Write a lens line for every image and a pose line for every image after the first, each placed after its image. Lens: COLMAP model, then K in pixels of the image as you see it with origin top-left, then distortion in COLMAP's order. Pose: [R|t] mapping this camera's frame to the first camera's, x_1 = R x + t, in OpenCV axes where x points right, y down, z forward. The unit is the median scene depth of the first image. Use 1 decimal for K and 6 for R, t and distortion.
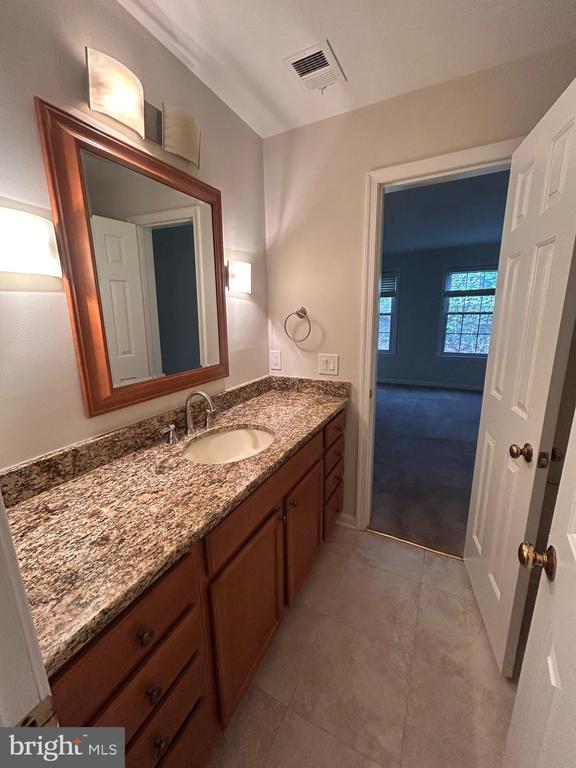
lens RADIAL K [[305.8, 0, 288.0], [0, 305.8, 384.0], [0, 0, 1]] dist [-0.000285, 0.000526]
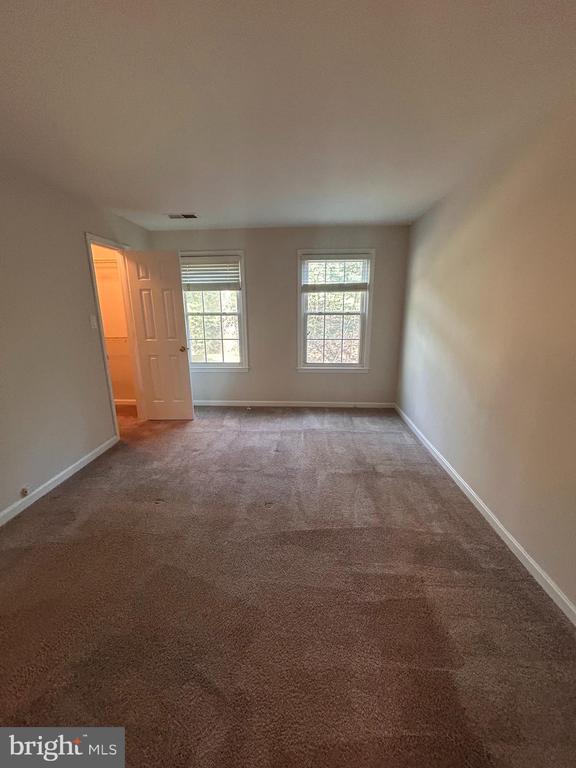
lens RADIAL K [[305.8, 0, 288.0], [0, 305.8, 384.0], [0, 0, 1]] dist [-0.000285, 0.000526]
pose [[0.916846, -0.088699, 0.389263, 0.170466], [0.082832, 0.996054, 0.031869, -0.087826], [-0.390553, 0.003025, 0.920575, 0.324440]]
